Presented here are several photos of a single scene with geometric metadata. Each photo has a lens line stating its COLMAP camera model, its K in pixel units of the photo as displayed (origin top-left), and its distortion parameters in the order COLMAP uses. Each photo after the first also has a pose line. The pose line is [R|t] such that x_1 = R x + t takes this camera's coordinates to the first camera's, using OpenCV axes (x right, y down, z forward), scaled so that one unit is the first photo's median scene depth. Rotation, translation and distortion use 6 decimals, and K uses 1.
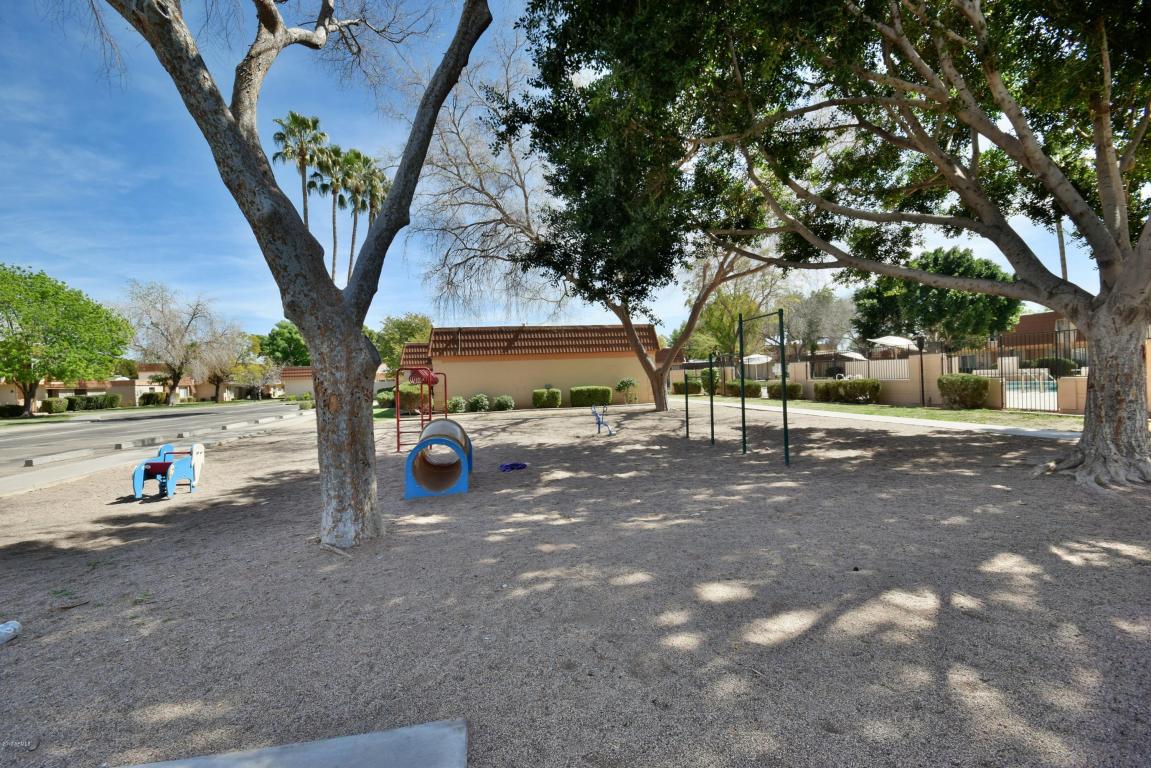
lens RADIAL K [[520.6, 0, 568.8], [0, 520.6, 381.5], [0, 0, 1]] dist [0.012416, -0.012546]
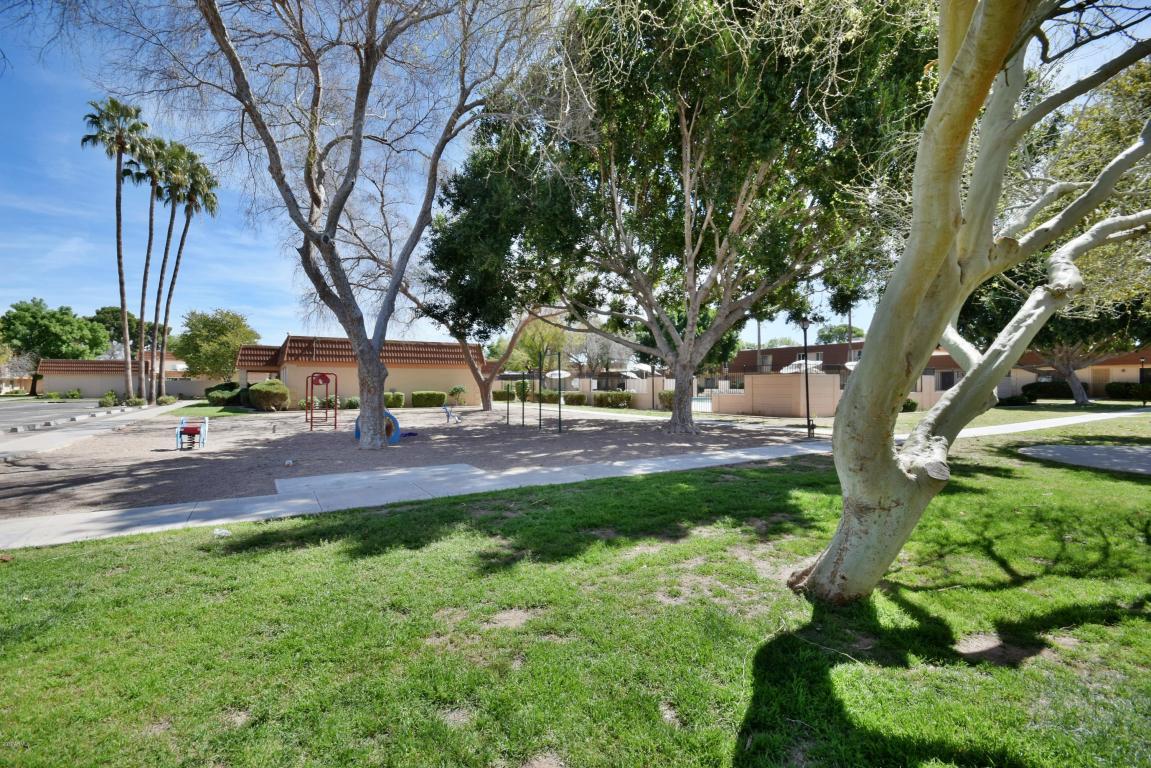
lens RADIAL K [[520.6, 0, 572.7], [0, 520.6, 386.1], [0, 0, 1]] dist [0.012416, -0.012546]
pose [[0.934838, 0.035140, 0.353331, -0.074753], [-0.032041, 0.999380, -0.014617, 0.004293], [-0.353625, 0.002344, 0.935384, -0.271997]]
